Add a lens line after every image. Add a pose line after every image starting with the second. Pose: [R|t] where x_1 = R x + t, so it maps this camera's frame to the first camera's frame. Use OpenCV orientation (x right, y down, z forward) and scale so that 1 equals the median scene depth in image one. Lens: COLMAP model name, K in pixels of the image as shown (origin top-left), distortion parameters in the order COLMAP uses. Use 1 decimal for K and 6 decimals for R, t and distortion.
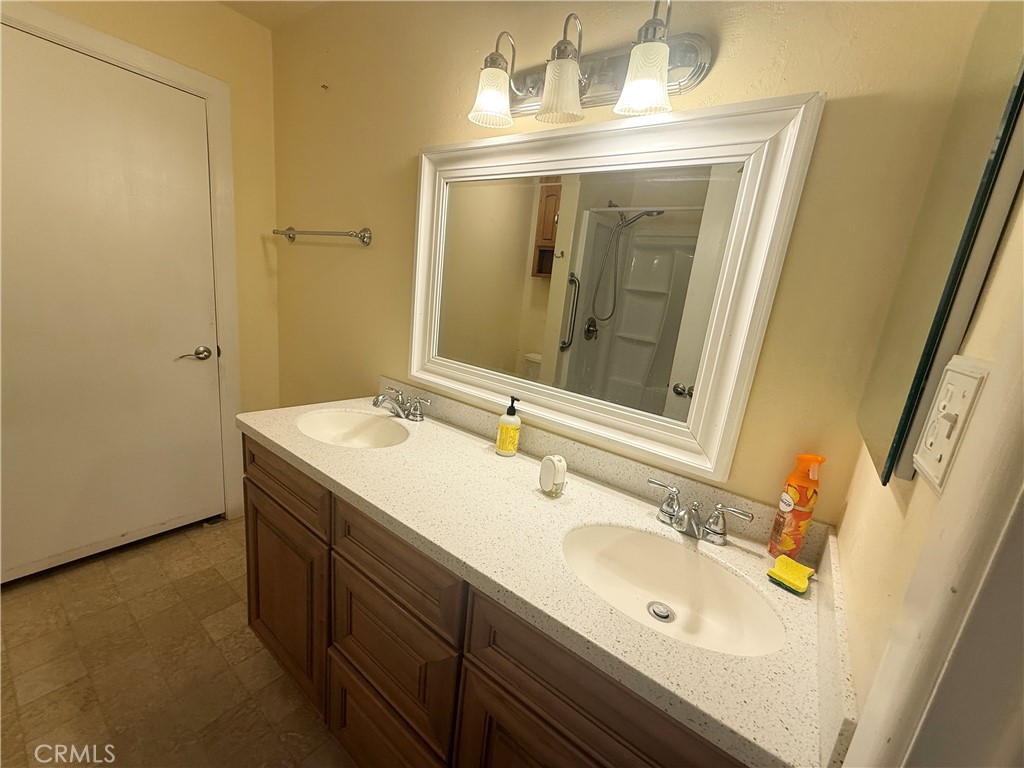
lens RADIAL K [[408.7, 0, 509.8], [0, 408.7, 384.4], [0, 0, 1]] dist [-0.001424, 0.000439]
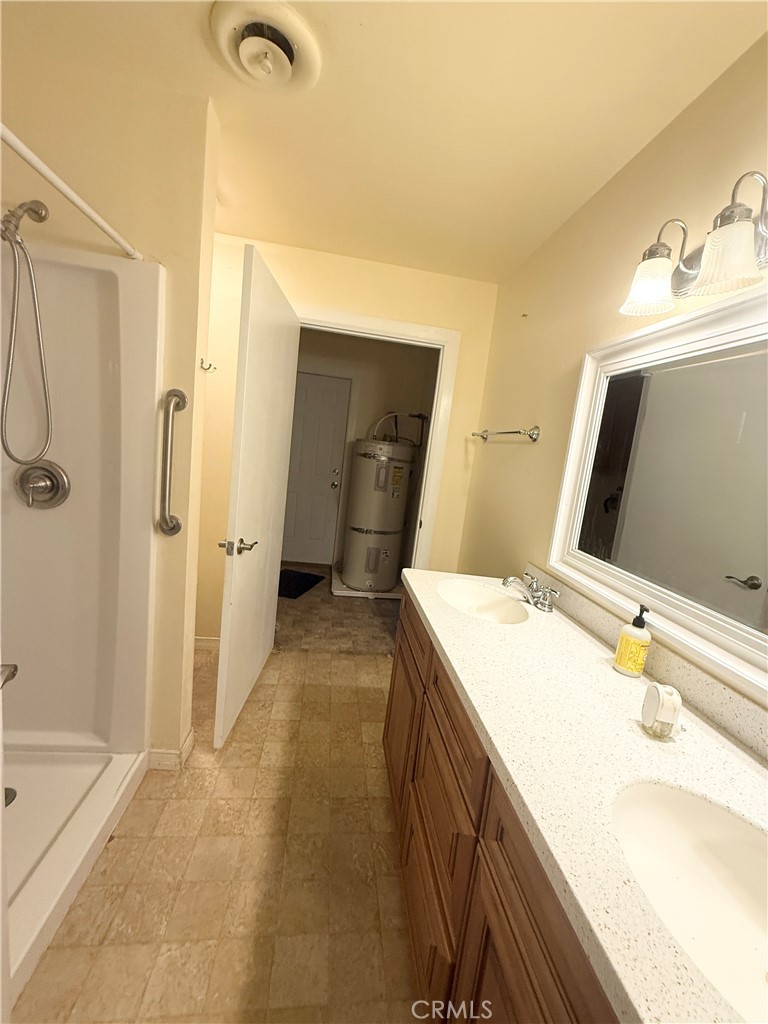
lens RADIAL K [[408.7, 0, 385.5], [0, 408.7, 509.8], [0, 0, 1]] dist [-0.001424, 0.000439]
pose [[0.695071, 0.079943, -0.714483, 0.219746], [-0.202691, 0.975275, -0.088061, 0.018712], [0.689778, 0.206028, 0.694089, 0.008830]]
